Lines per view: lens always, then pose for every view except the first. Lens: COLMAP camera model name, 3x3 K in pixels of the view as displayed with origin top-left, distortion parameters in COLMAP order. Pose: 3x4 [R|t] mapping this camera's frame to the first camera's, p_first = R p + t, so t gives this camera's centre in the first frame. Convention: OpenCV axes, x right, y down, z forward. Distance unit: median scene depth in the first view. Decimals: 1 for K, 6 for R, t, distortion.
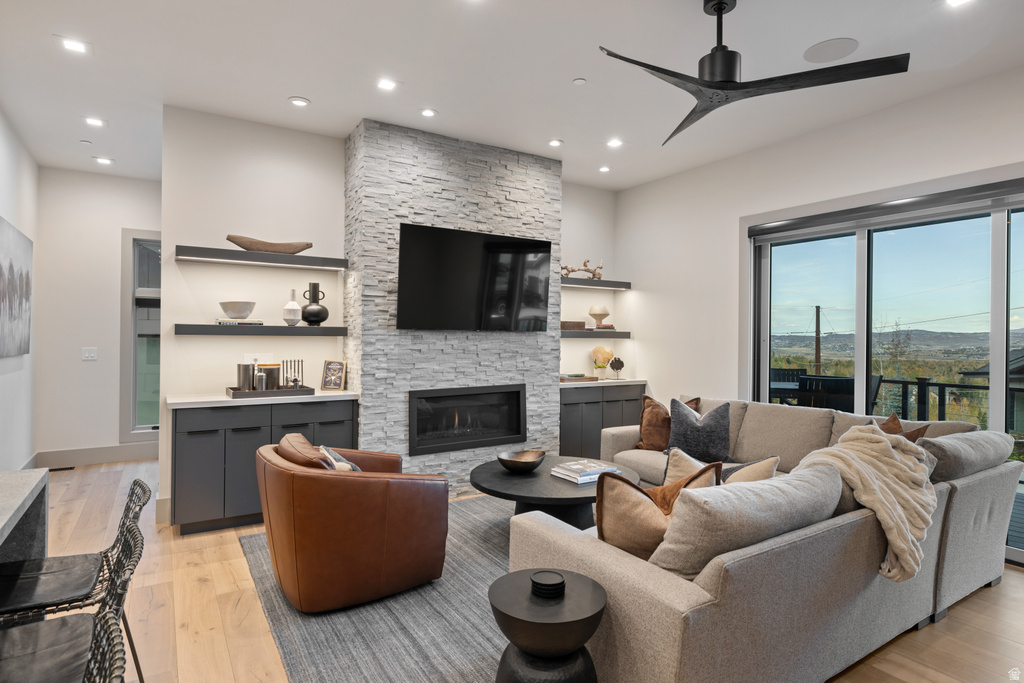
lens RADIAL K [[554.1, 0, 512.0], [0, 554.1, 341.5], [0, 0, 1]] dist [0.001577, 0.000445]
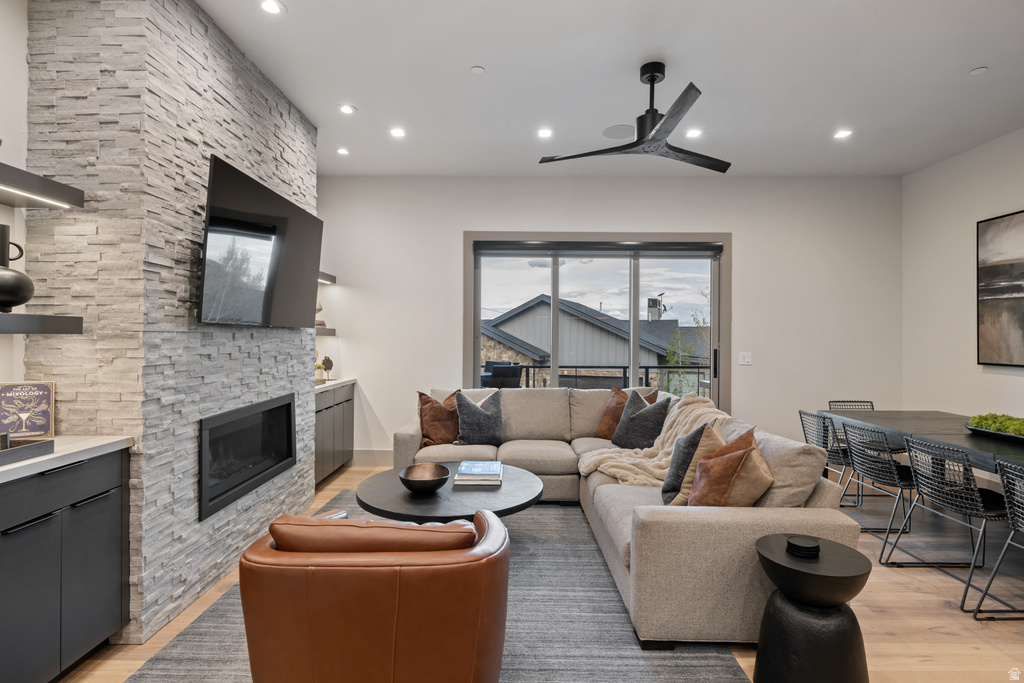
lens RADIAL K [[509.2, 0, 509.6], [0, 509.2, 339.3], [0, 0, 1]] dist [-0.001587, 0.000128]
pose [[0.543620, -0.008620, 0.839287, -0.479066], [0.005060, 0.999963, 0.006992, -0.005689], [-0.839316, 0.000446, 0.543643, 0.380321]]
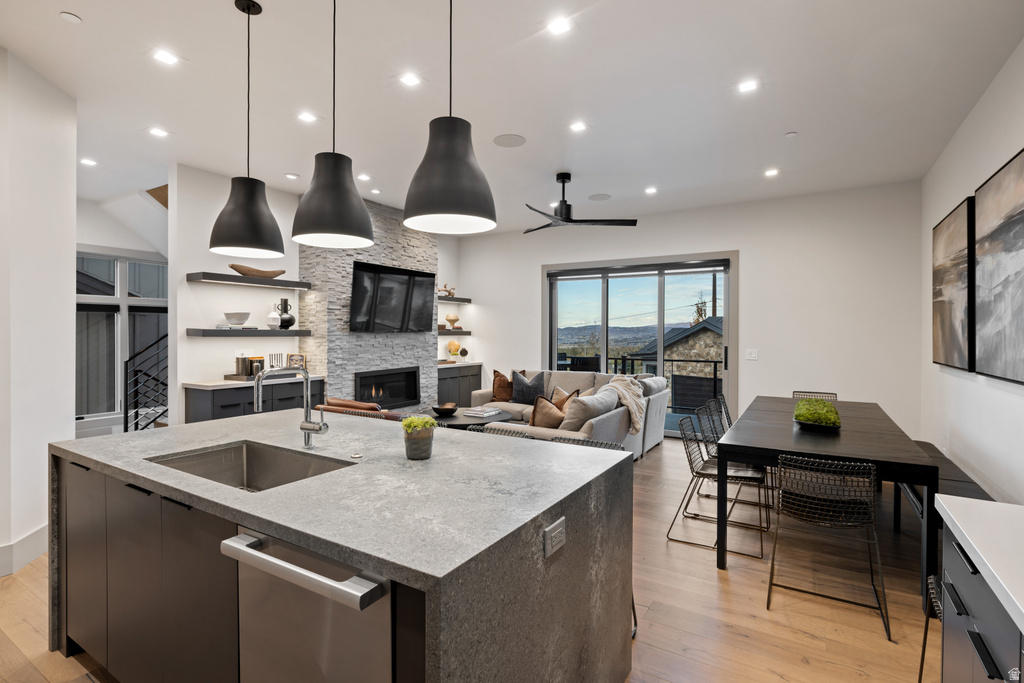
lens RADIAL K [[493.3, 0, 512.0], [0, 493.3, 341.5], [0, 0, 1]] dist [0.001329, 0.000083]
pose [[0.897852, -0.013510, 0.440090, -0.387061], [0.007685, 0.999858, 0.015016, -0.011270], [-0.440230, -0.010101, 0.897828, -0.373632]]
